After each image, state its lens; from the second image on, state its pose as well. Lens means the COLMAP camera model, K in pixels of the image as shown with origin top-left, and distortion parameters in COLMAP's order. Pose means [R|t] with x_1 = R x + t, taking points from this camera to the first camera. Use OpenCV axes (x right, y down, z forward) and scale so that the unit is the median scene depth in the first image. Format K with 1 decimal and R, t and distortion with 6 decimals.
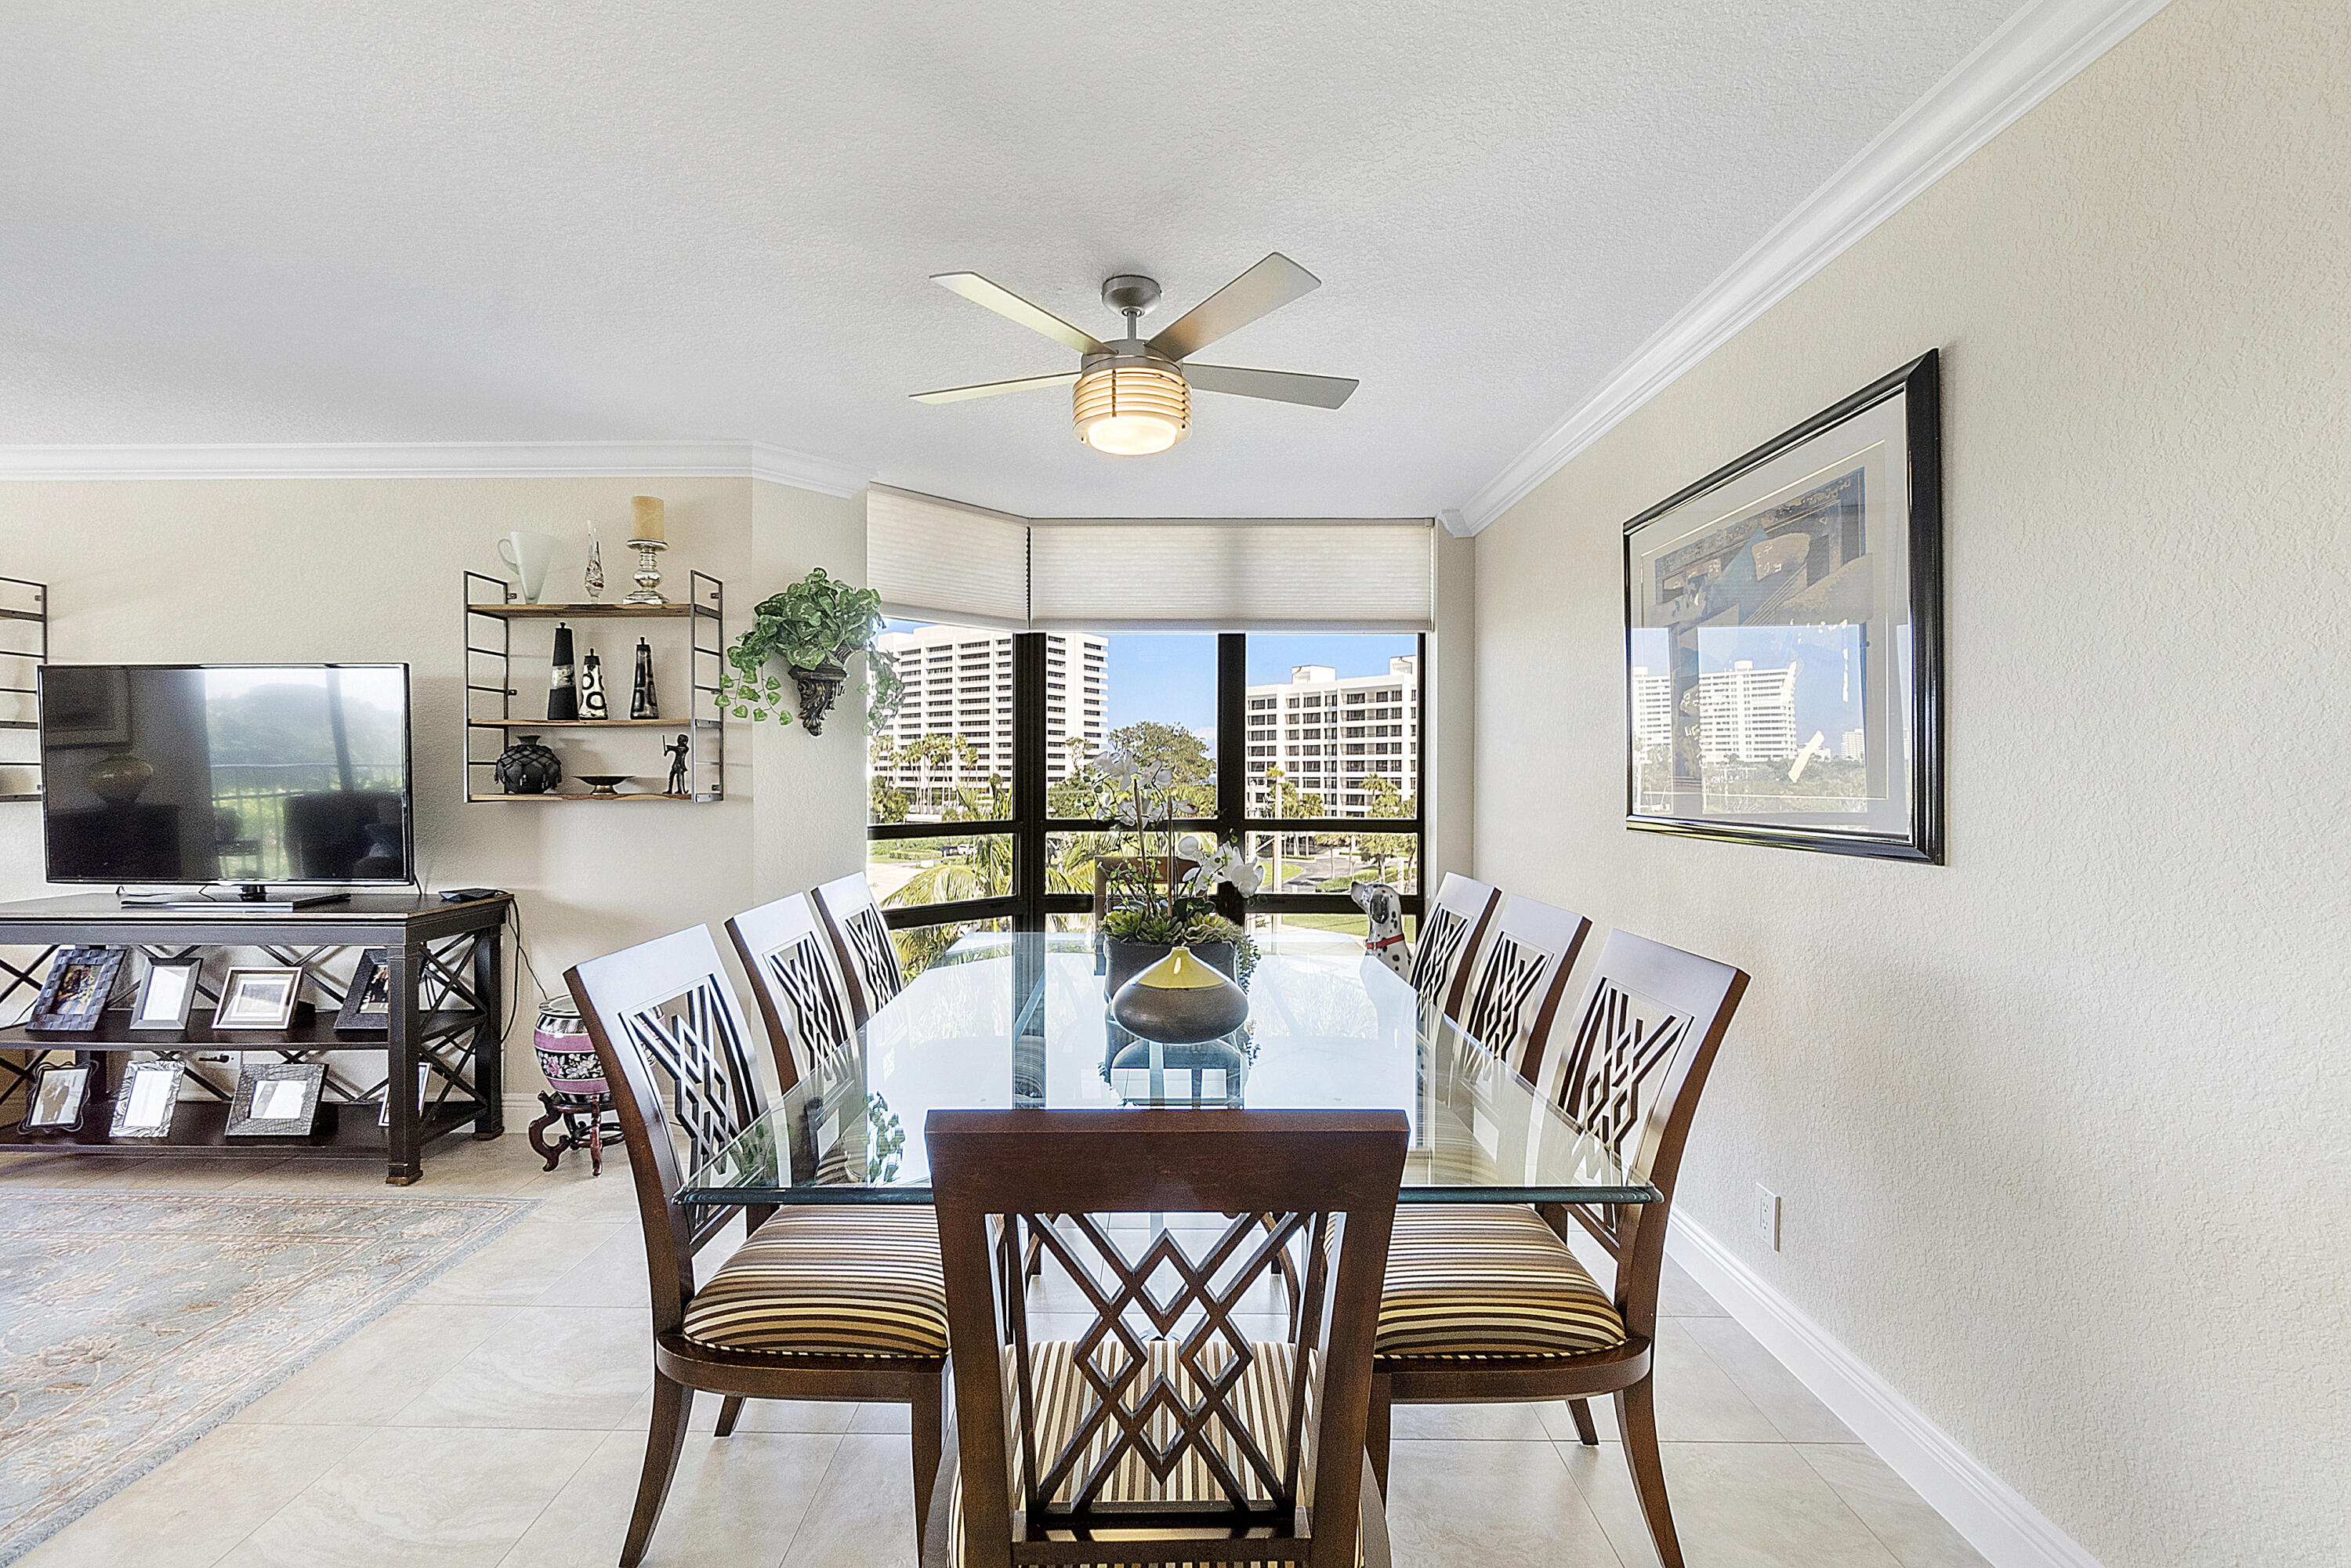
lens RADIAL K [[1025.0, 0, 1159.3], [0, 1025.0, 781.8], [0, 0, 1]] dist [-0.001538, -0.000530]
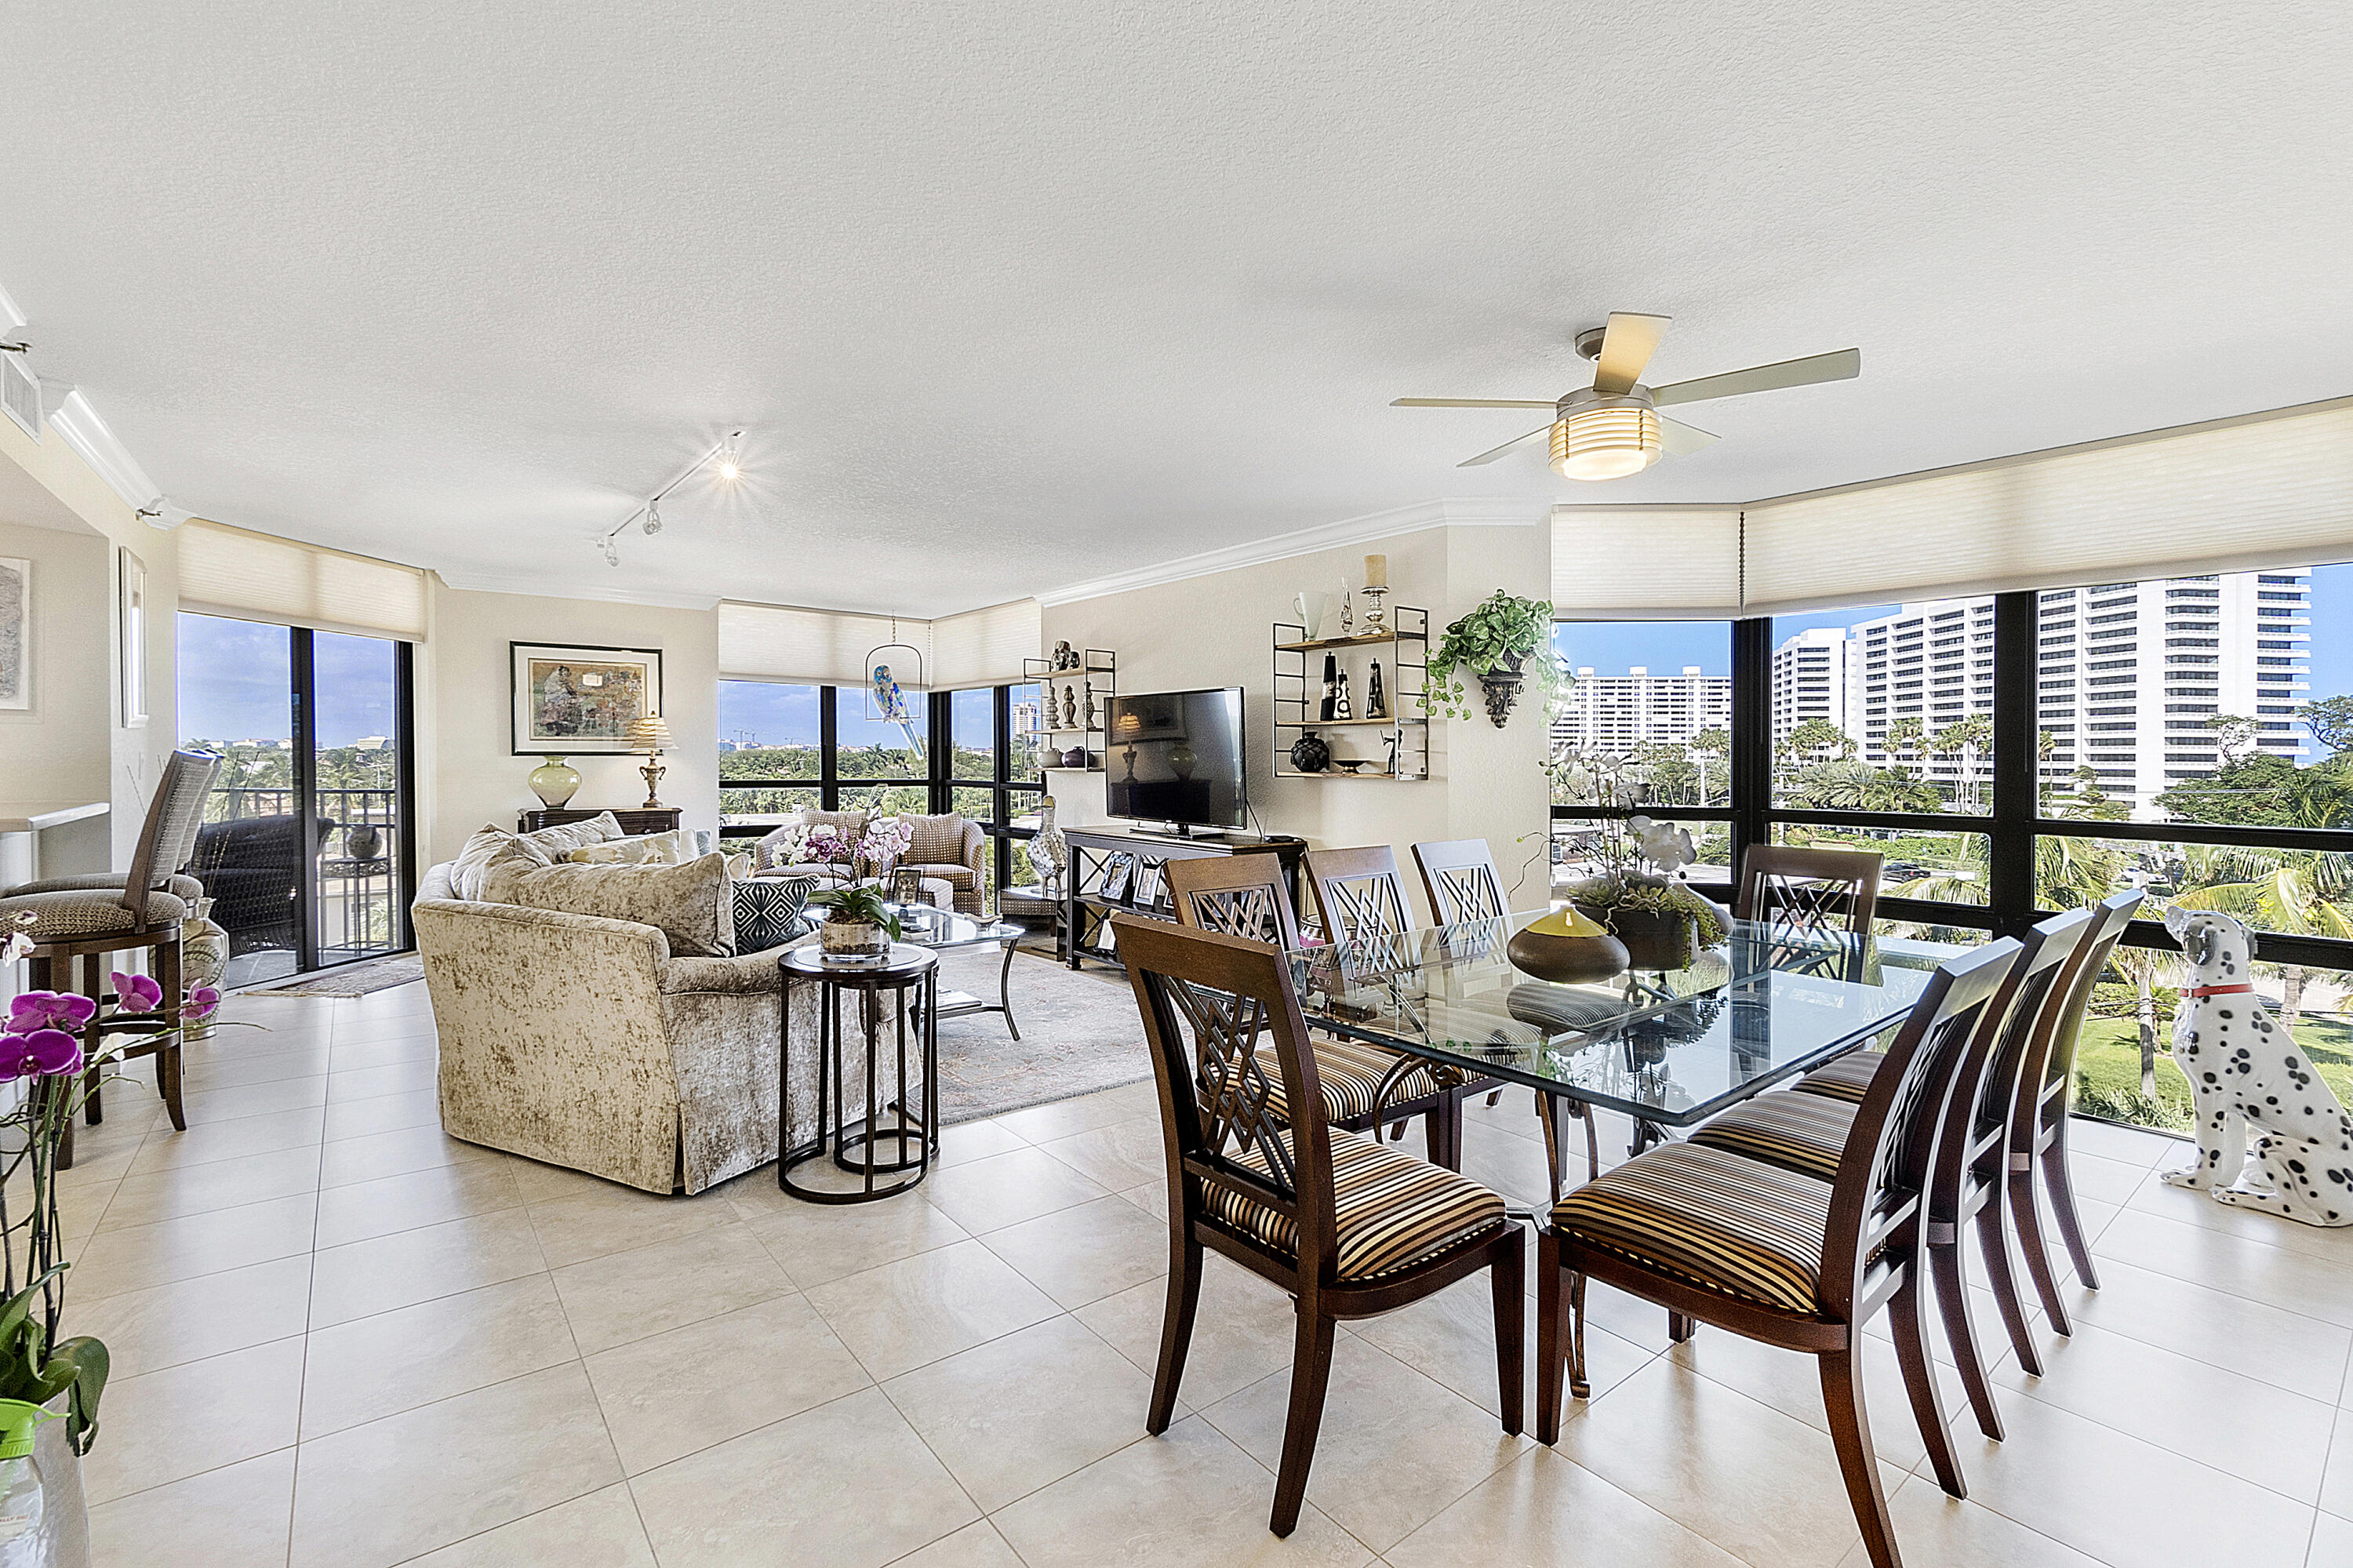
lens RADIAL K [[1025.9, 0, 1160.3], [0, 1025.9, 781.8], [0, 0, 1]] dist [-0.001538, -0.000530]
pose [[0.626806, 0.023459, -0.778822, 0.377349], [-0.014455, 0.999725, 0.018480, 0.001408], [0.779041, -0.000326, 0.626973, -0.070342]]
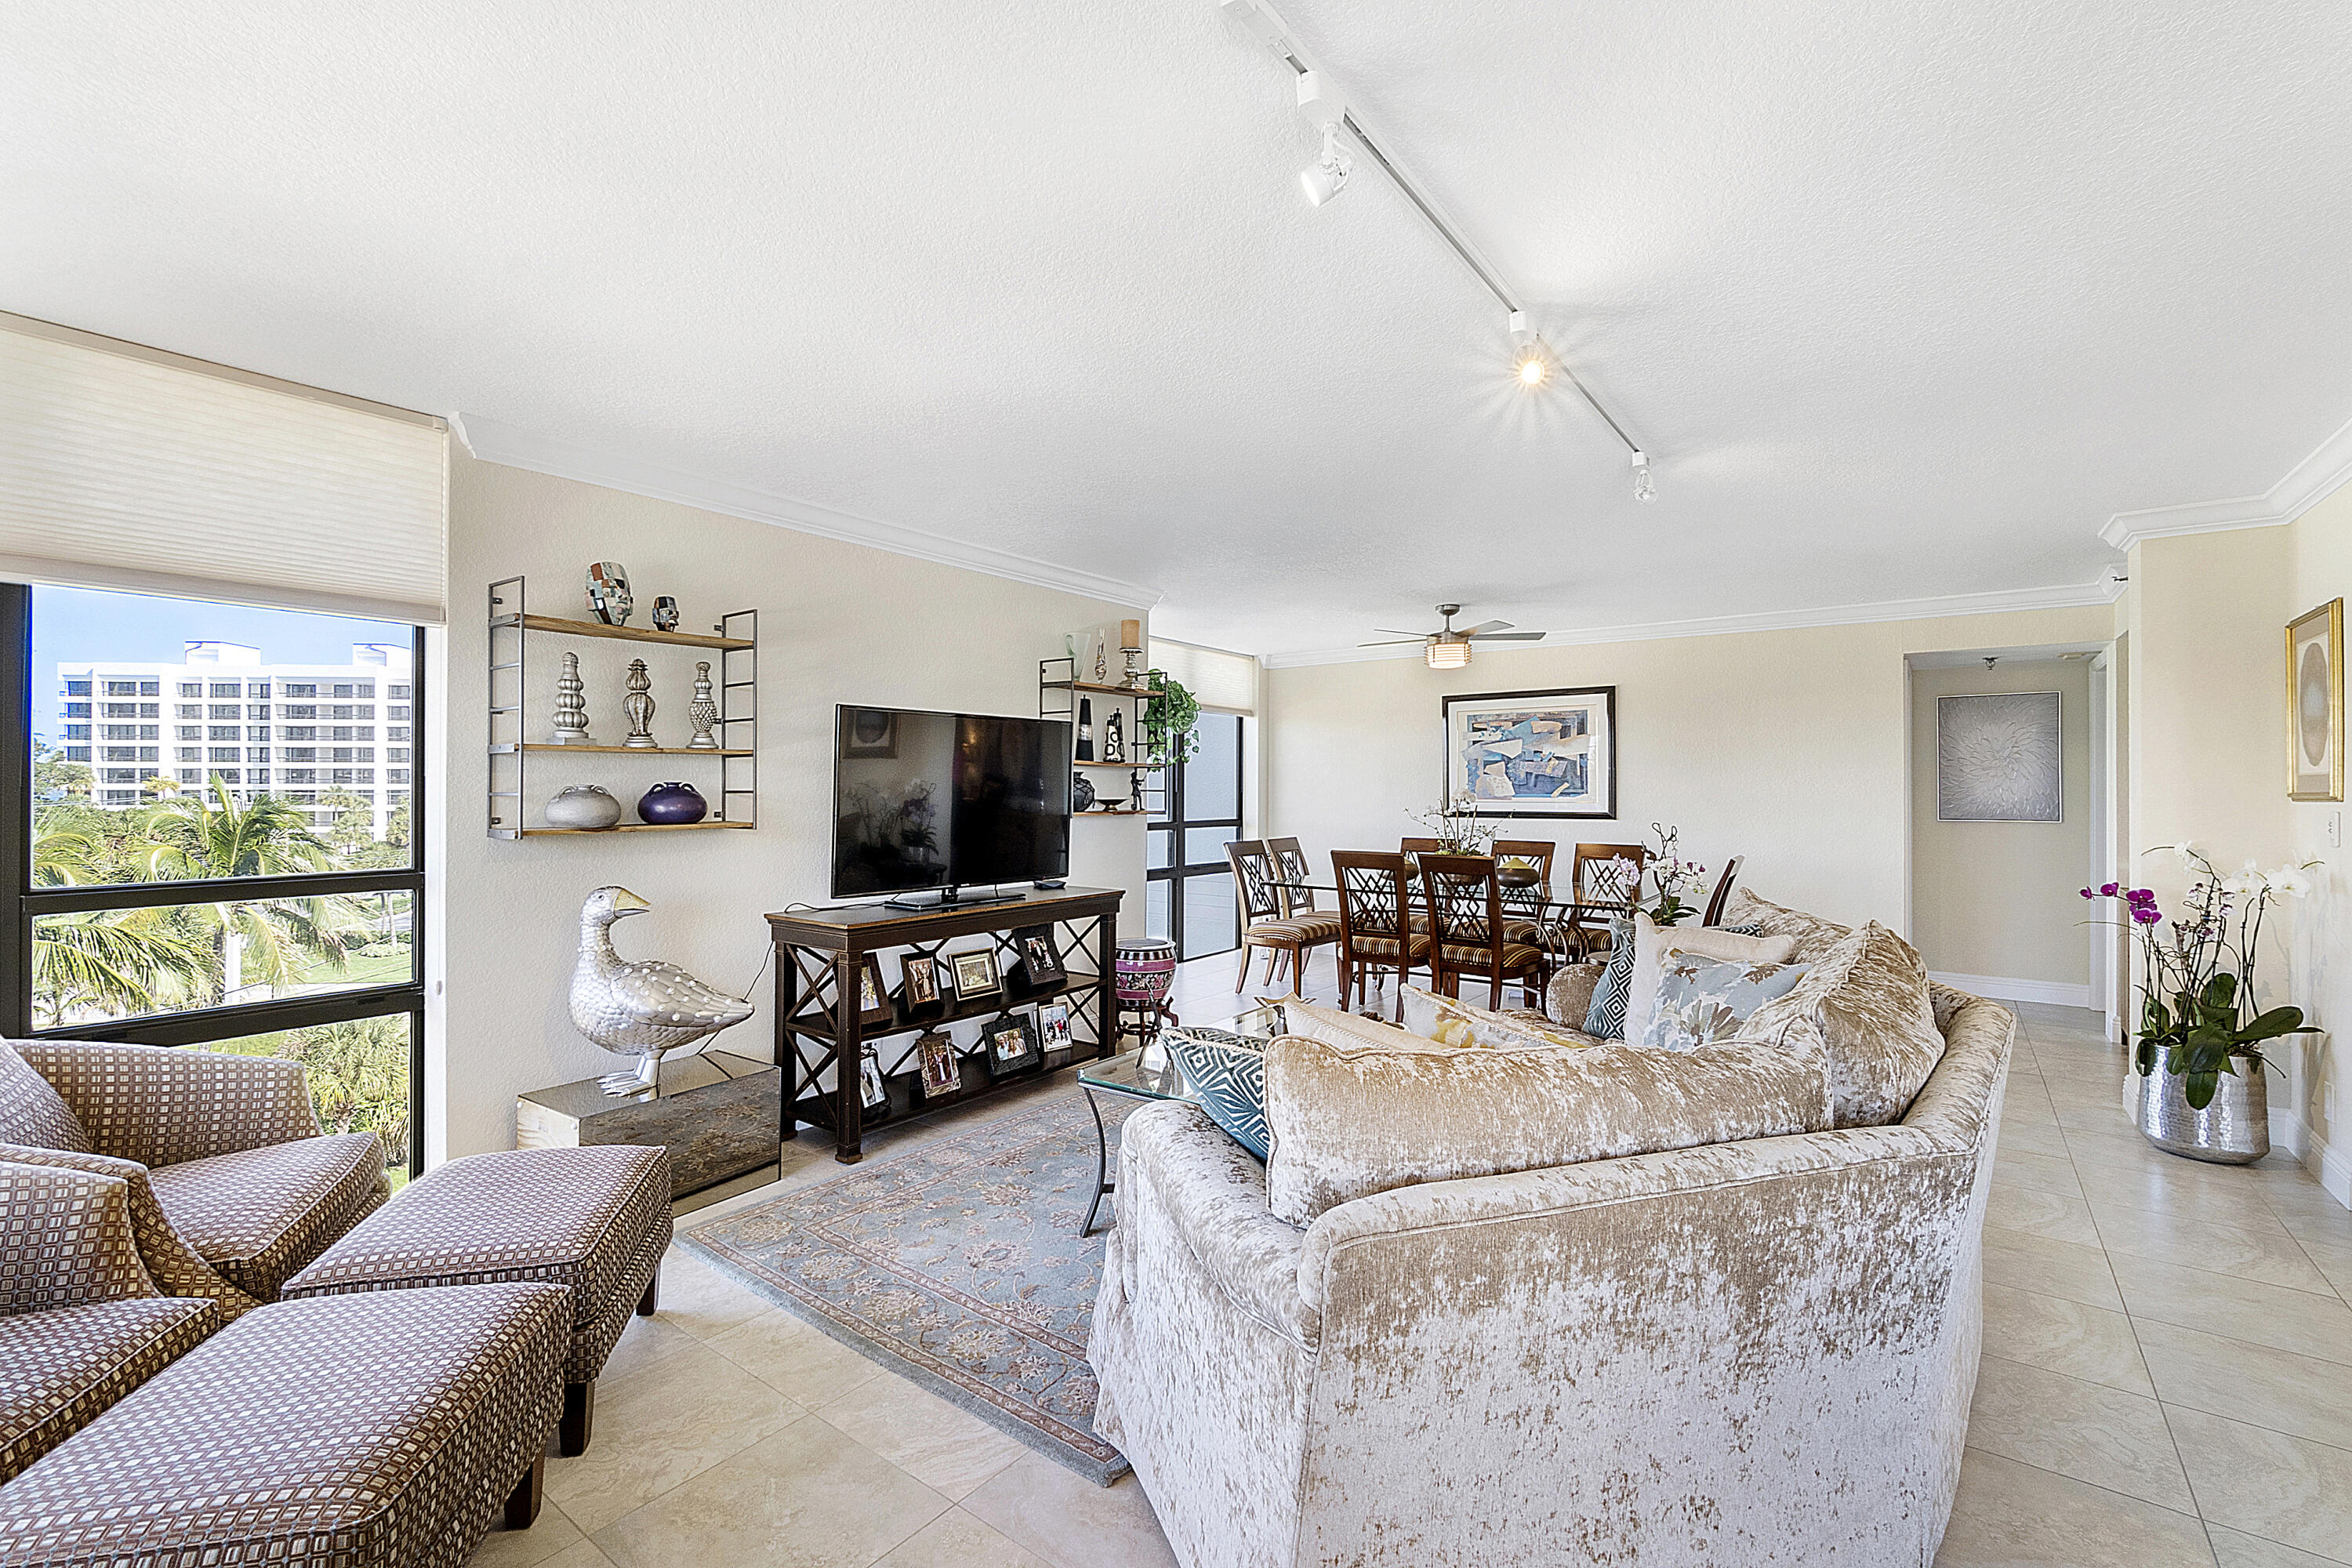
lens RADIAL K [[1025.5, 0, 1159.8], [0, 1025.5, 781.8], [0, 0, 1]] dist [-0.001538, -0.000530]
pose [[0.601762, 0.005463, 0.798656, -1.665453], [0.004280, 0.999940, -0.010064, -0.014684], [-0.798664, 0.009474, 0.601703, 0.022517]]
